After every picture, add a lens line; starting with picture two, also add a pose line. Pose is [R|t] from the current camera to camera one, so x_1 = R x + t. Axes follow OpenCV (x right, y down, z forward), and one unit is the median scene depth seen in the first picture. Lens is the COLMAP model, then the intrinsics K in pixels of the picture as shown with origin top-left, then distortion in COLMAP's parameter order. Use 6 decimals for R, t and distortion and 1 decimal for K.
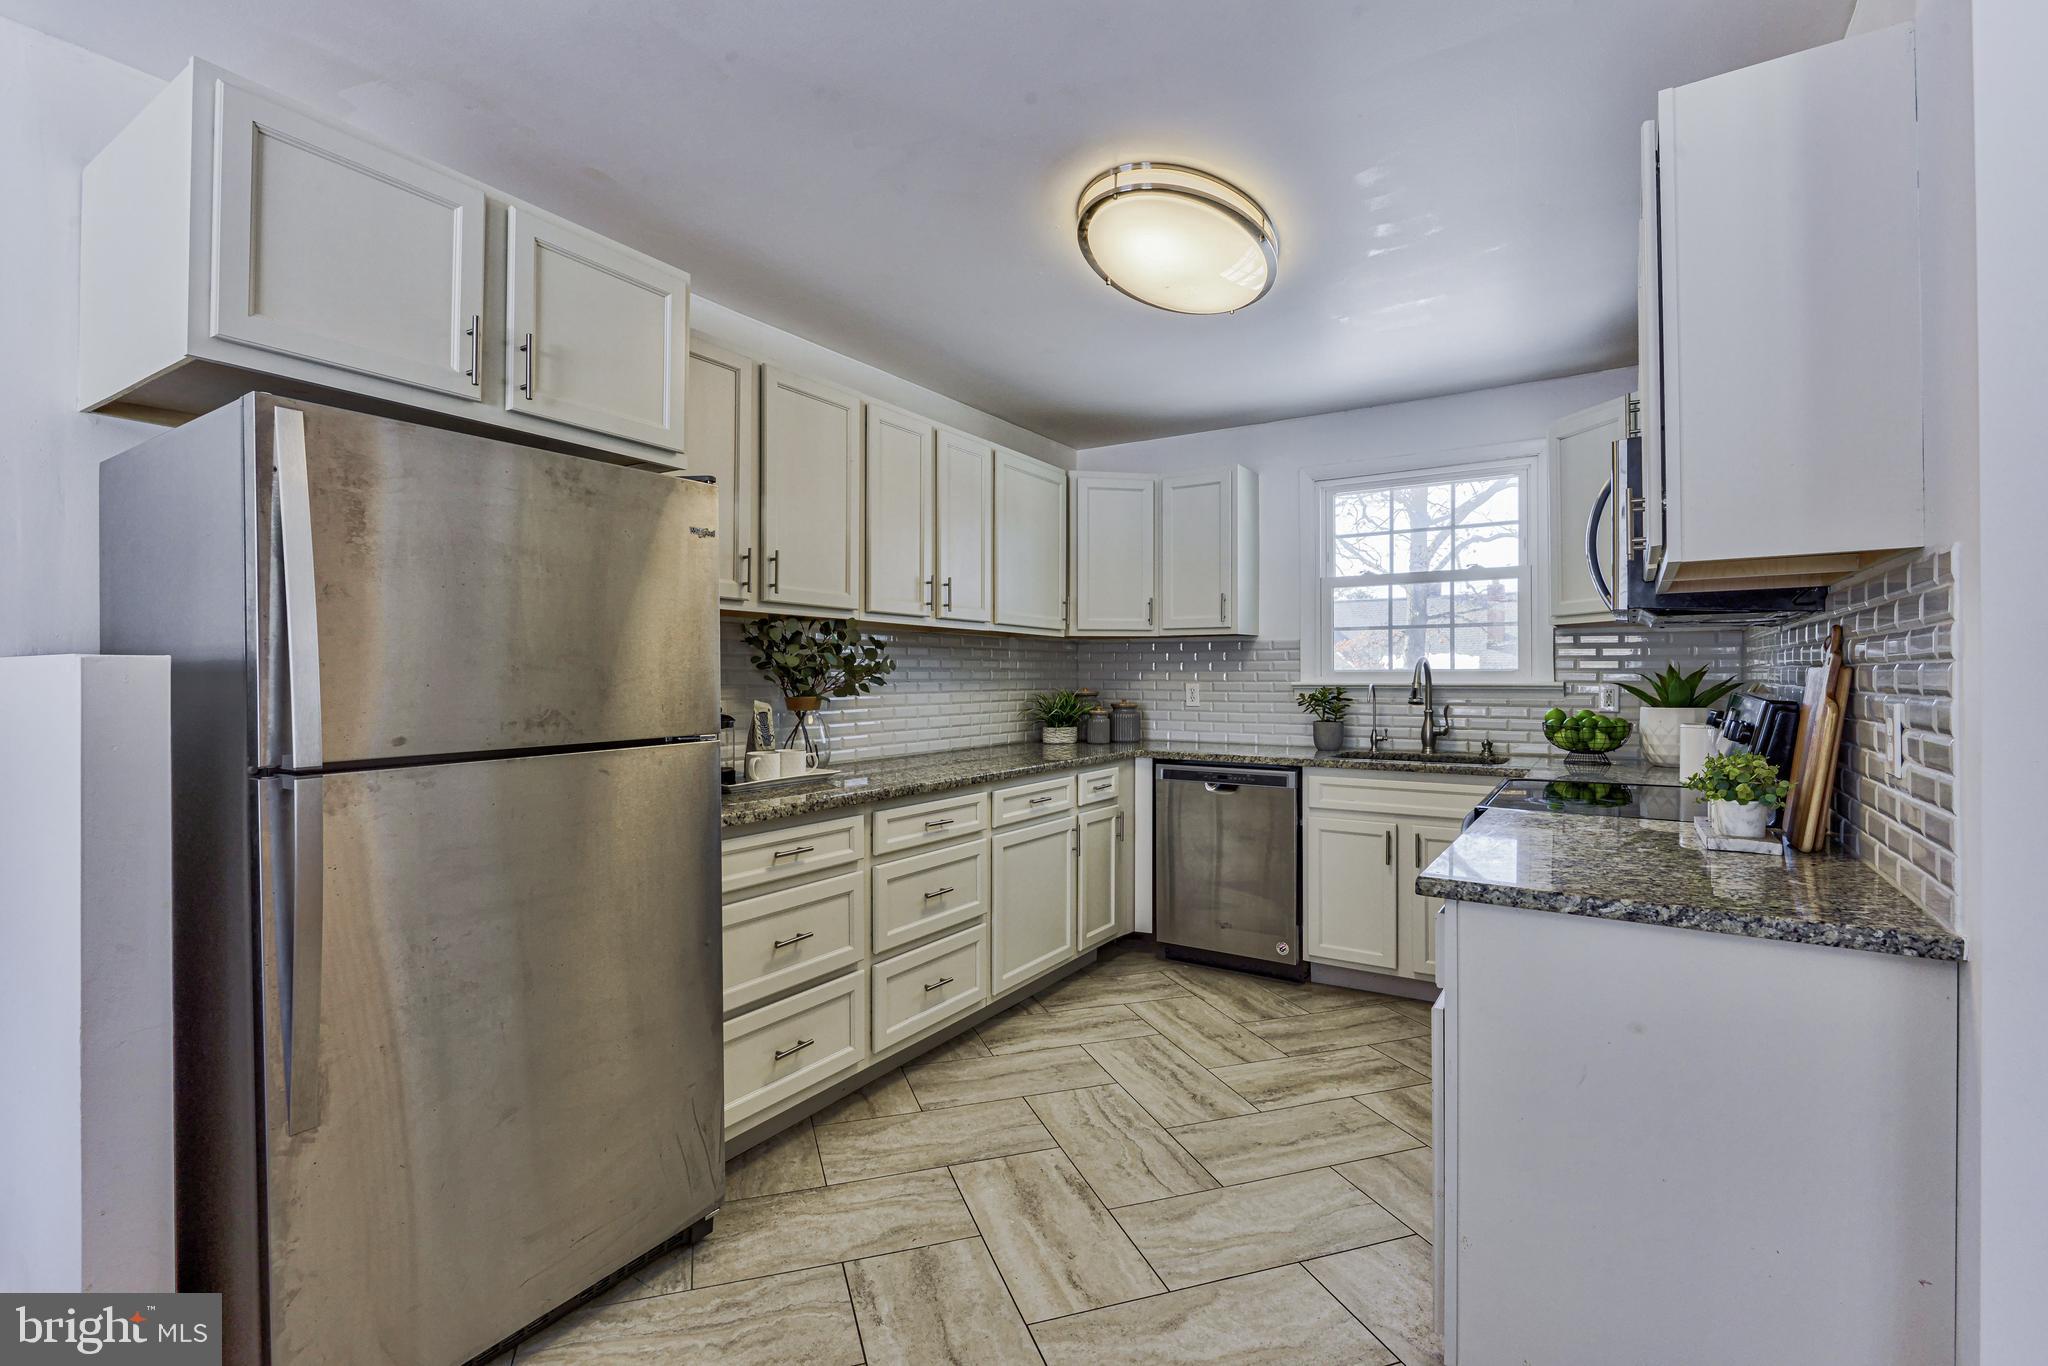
lens RADIAL K [[929.1, 0, 1006.3], [0, 929.1, 679.1], [0, 0, 1]] dist [0.000349, -0.006810]
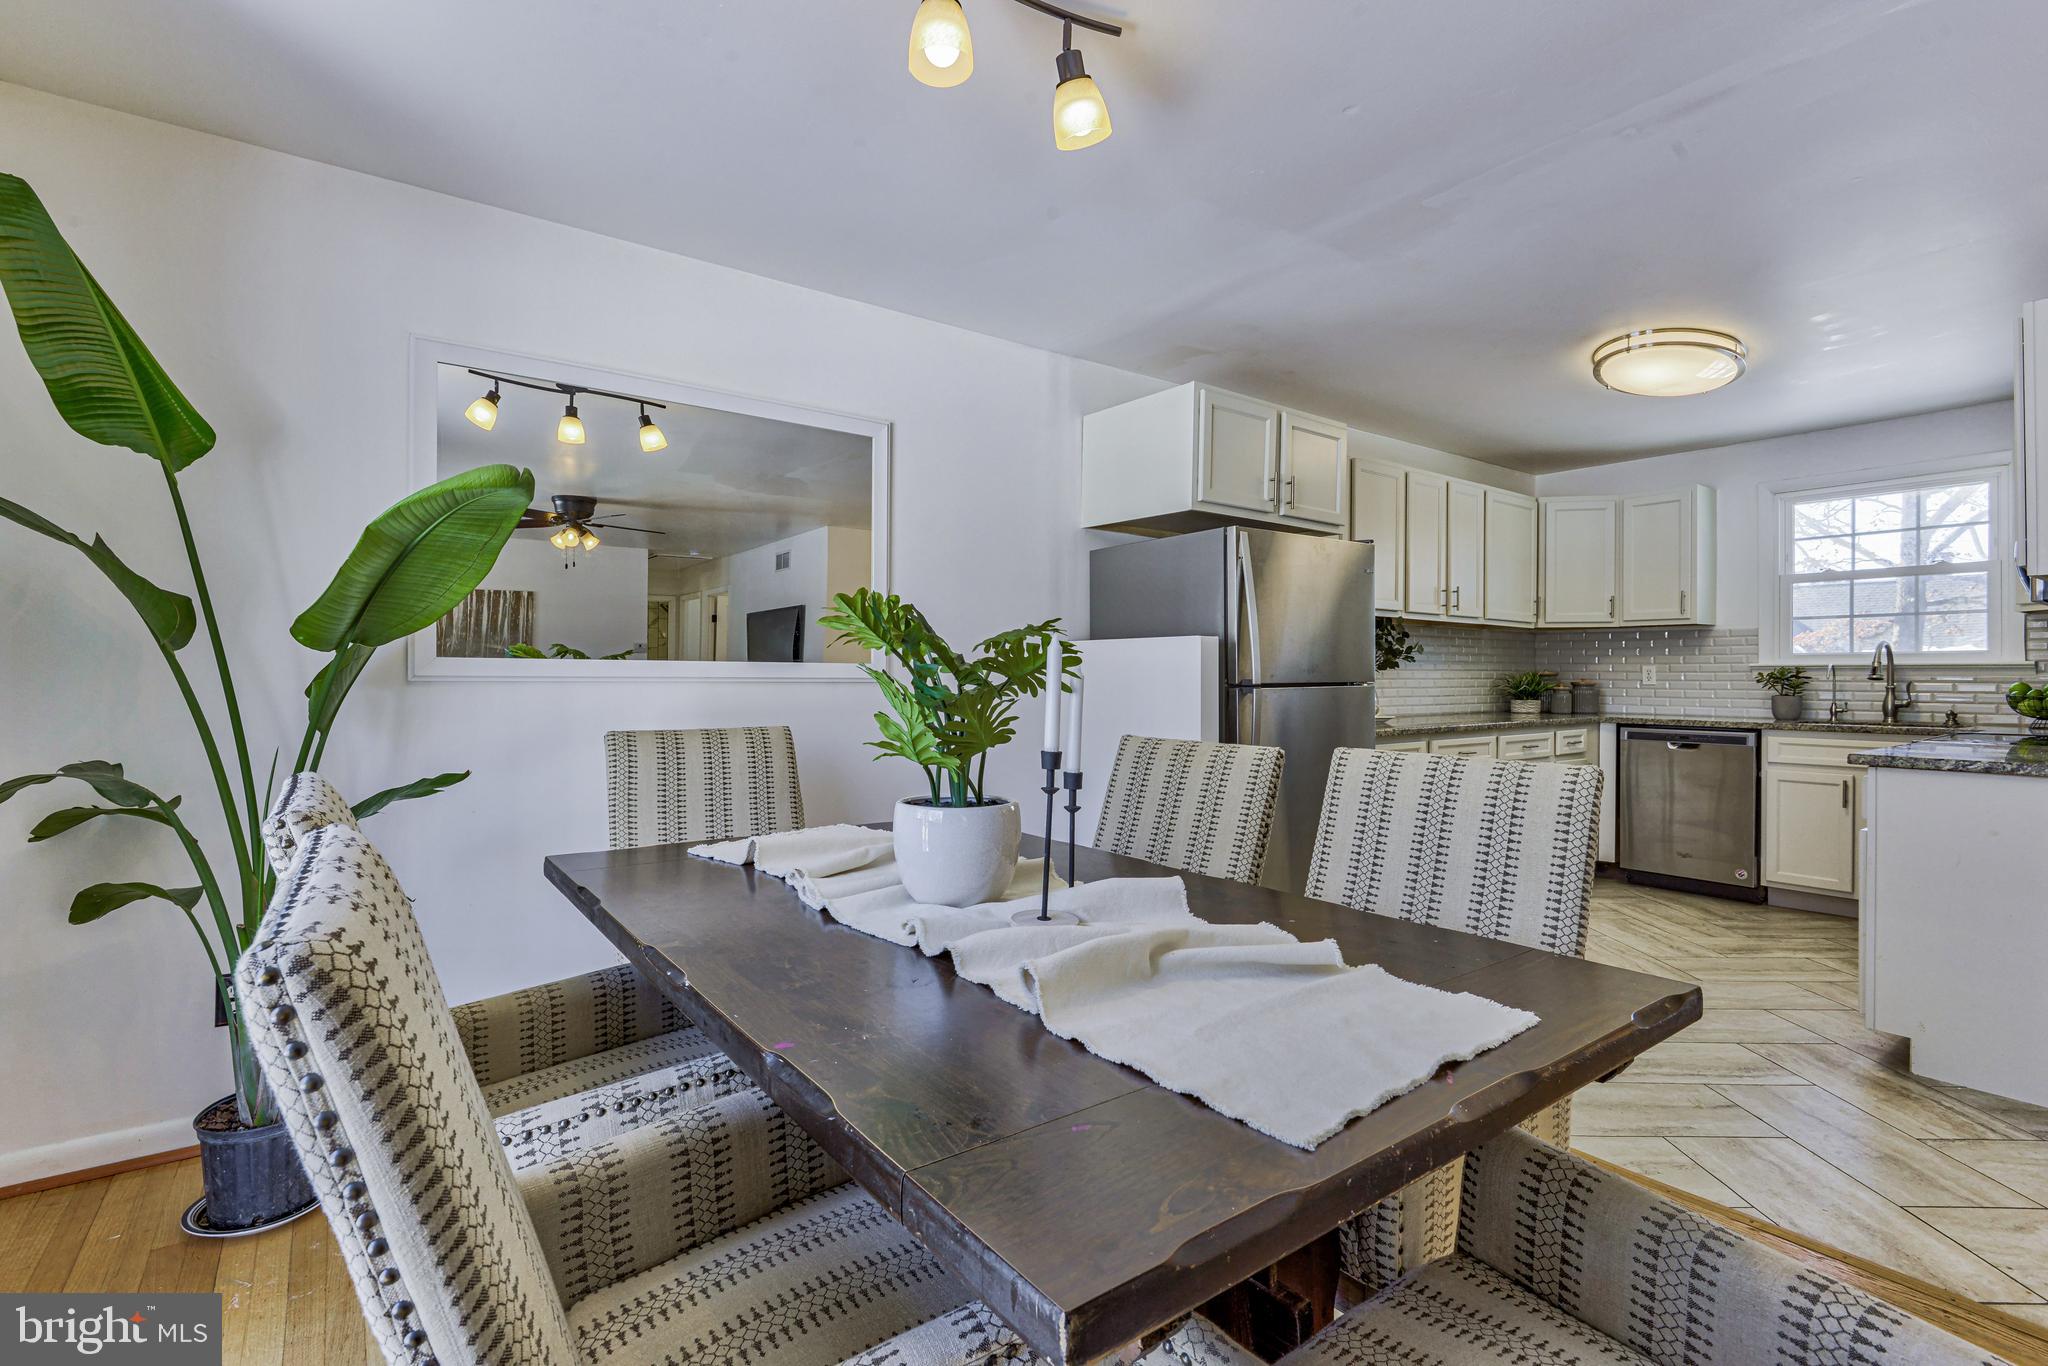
lens RADIAL K [[929.1, 0, 1006.3], [0, 929.1, 679.1], [0, 0, 1]] dist [0.000349, -0.006810]
pose [[0.934031, 0.004903, -0.357158, -0.183272], [-0.004662, 0.999988, 0.001534, 0.029735], [0.357161, 0.000232, 0.934043, -0.520798]]
